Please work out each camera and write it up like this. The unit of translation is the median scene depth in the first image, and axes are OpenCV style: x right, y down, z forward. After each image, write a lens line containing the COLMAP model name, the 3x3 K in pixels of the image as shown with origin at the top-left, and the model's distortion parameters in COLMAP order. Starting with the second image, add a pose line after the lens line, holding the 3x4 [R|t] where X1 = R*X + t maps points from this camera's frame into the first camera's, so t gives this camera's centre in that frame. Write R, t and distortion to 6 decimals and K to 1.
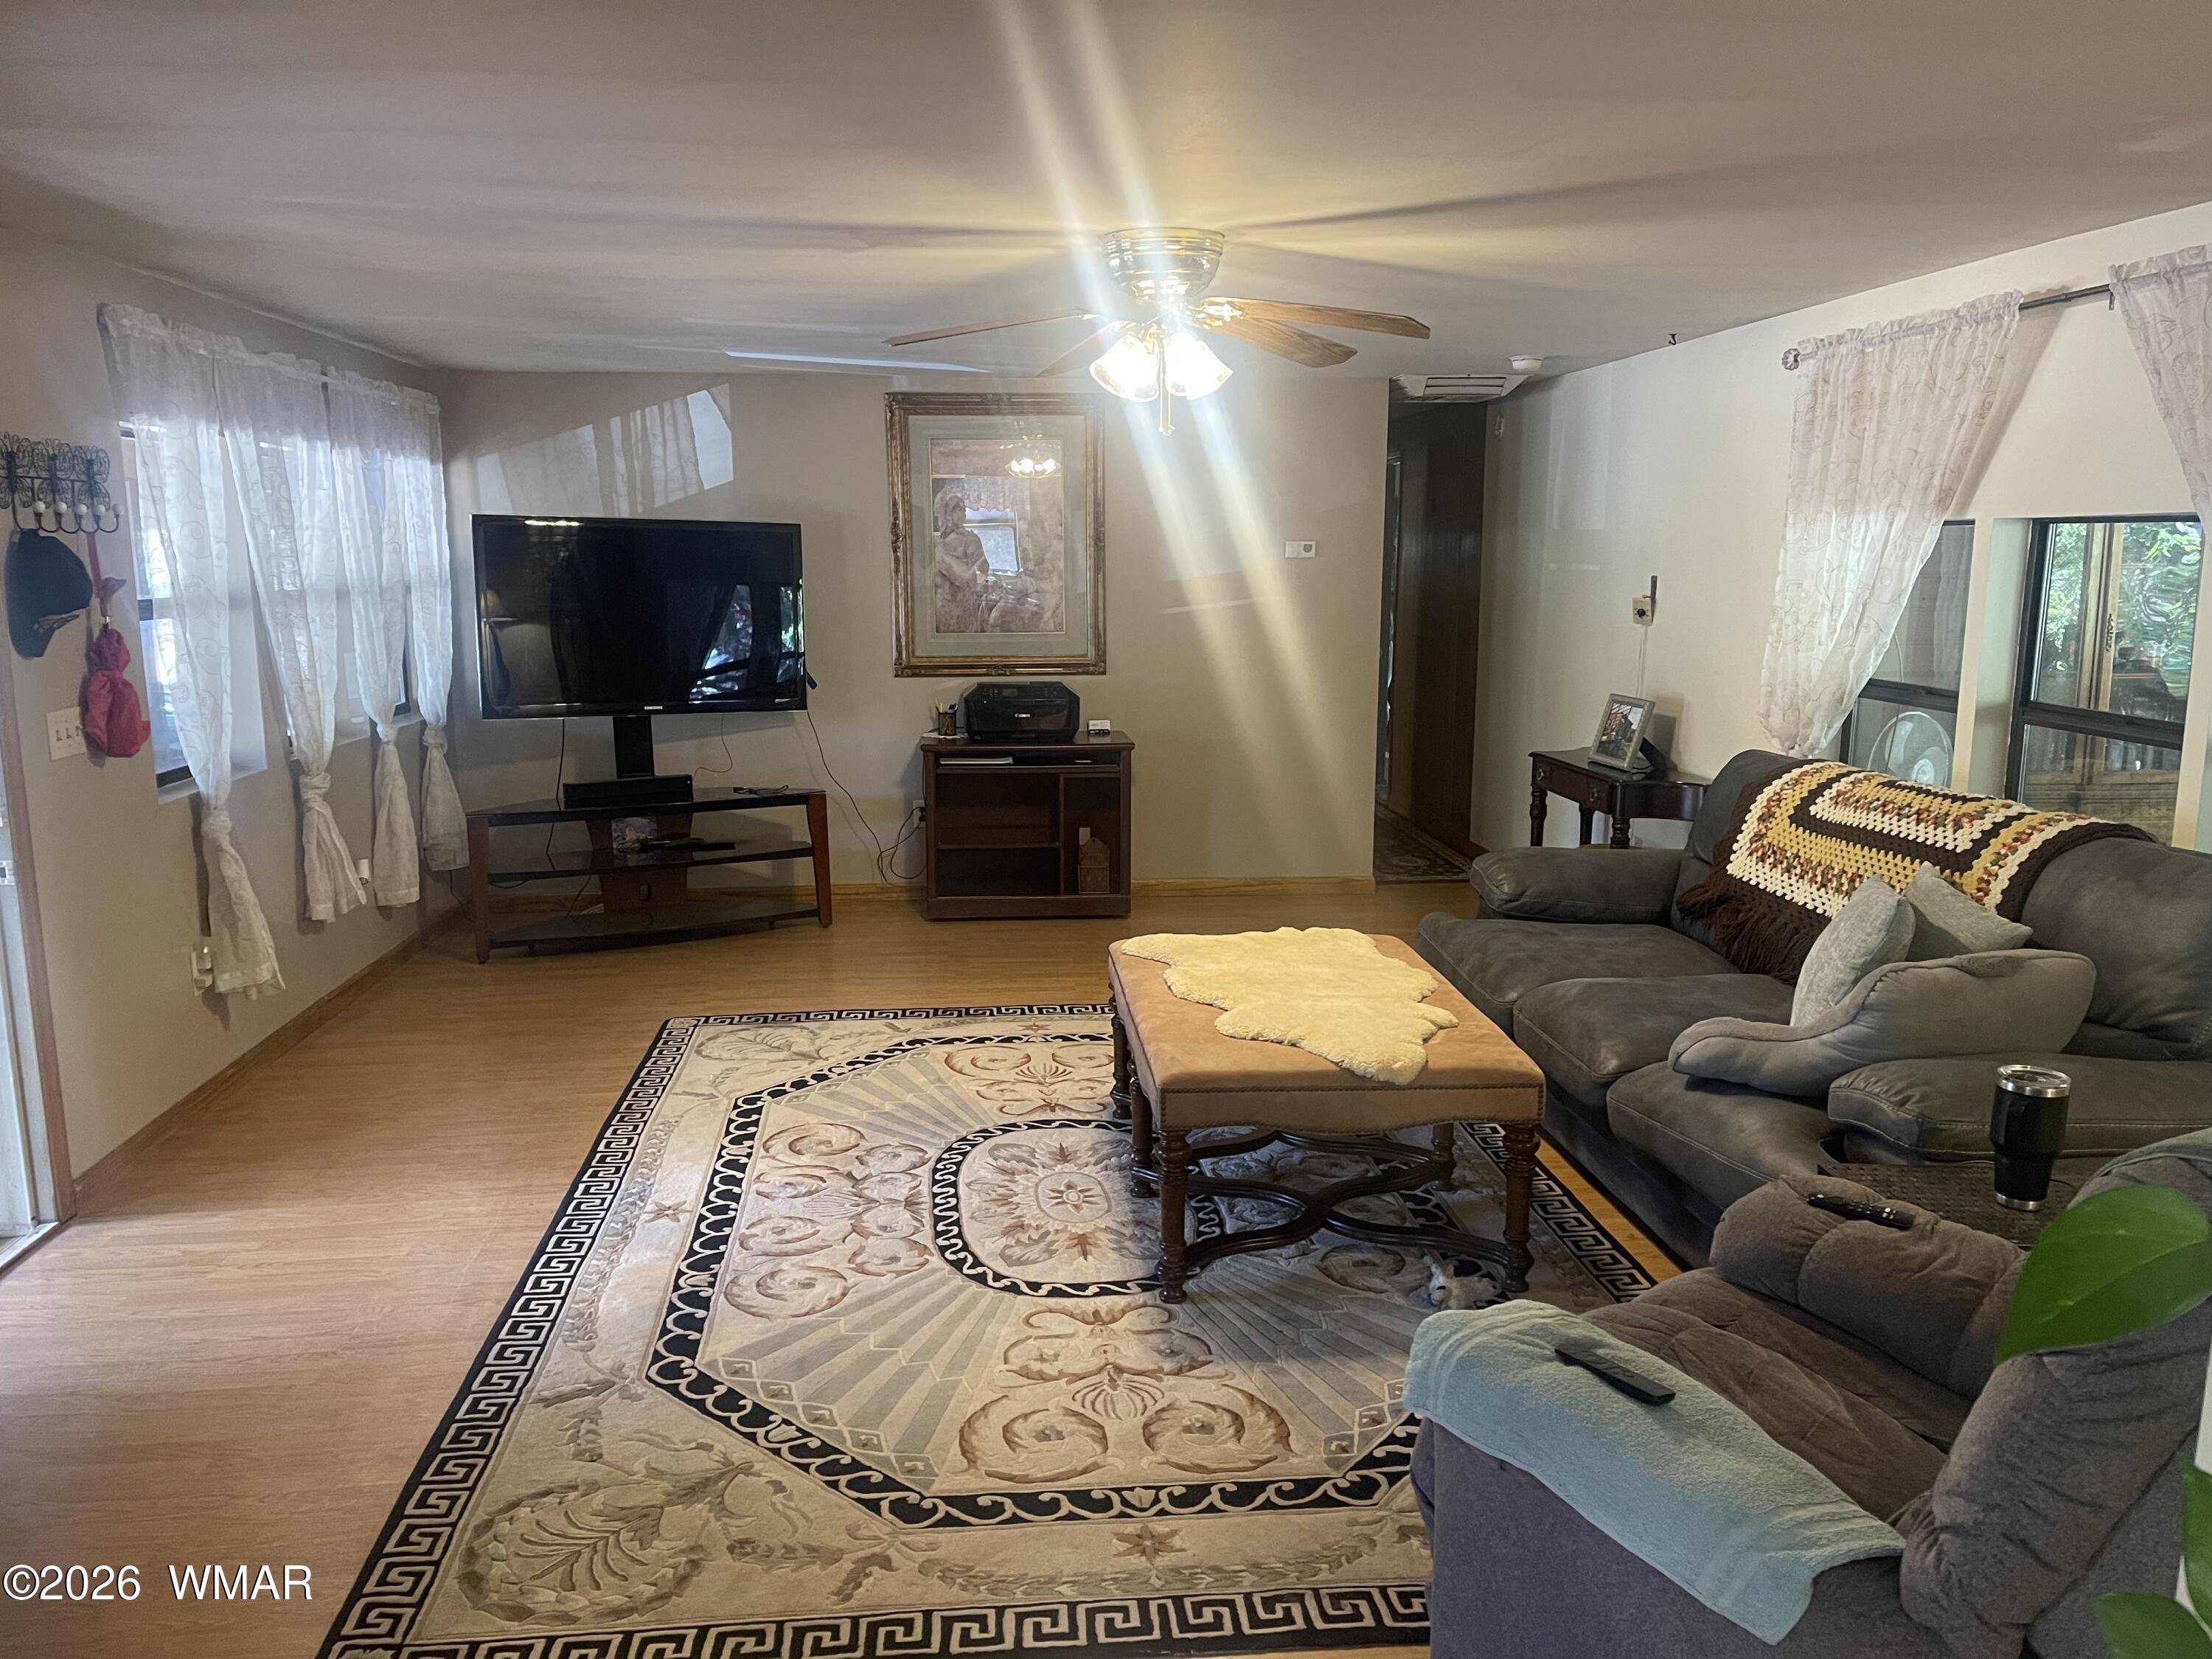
lens RADIAL K [[1688.6, 0, 1102.0], [0, 1688.6, 839.2], [0, 0, 1]] dist [0.083337, -0.099486]
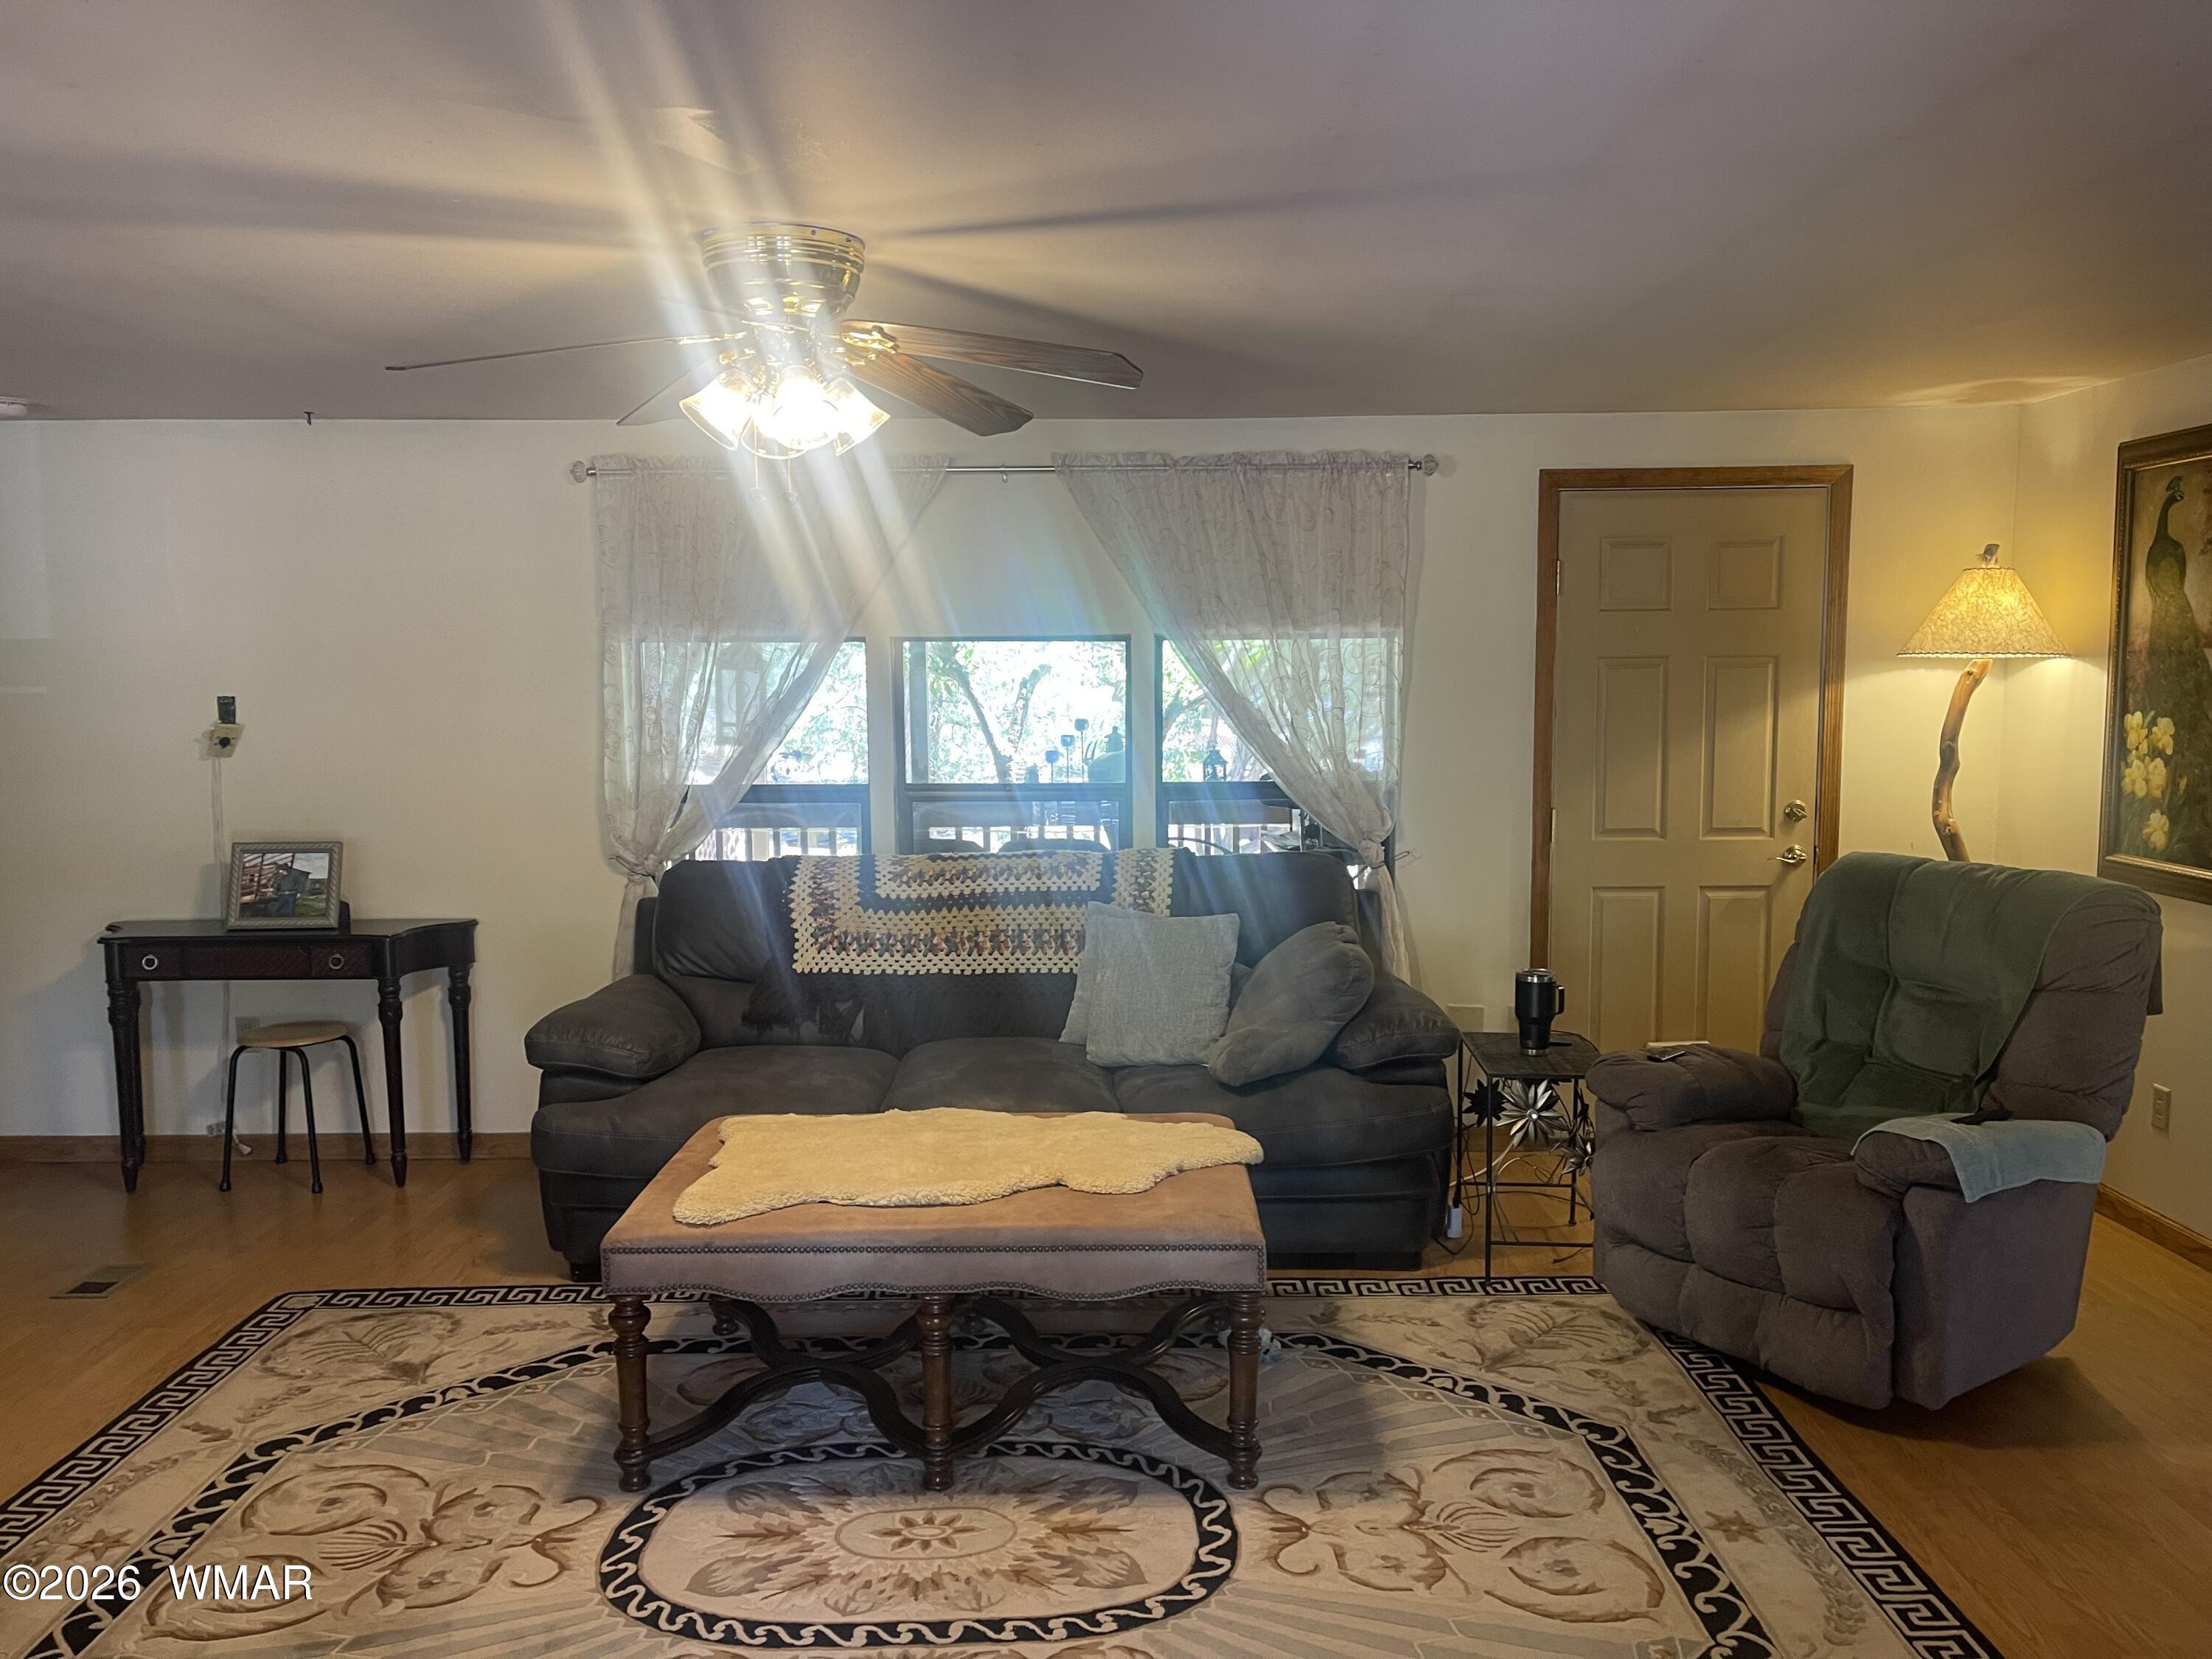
lens RADIAL K [[1688.6, 0, 1102.0], [0, 1688.6, 839.2], [0, 0, 1]] dist [0.083337, -0.099486]
pose [[0.068824, -0.086162, 0.993901, -0.731394], [0.182242, 0.980585, 0.072388, -0.116338], [-0.980842, 0.176148, 0.083190, 0.860980]]
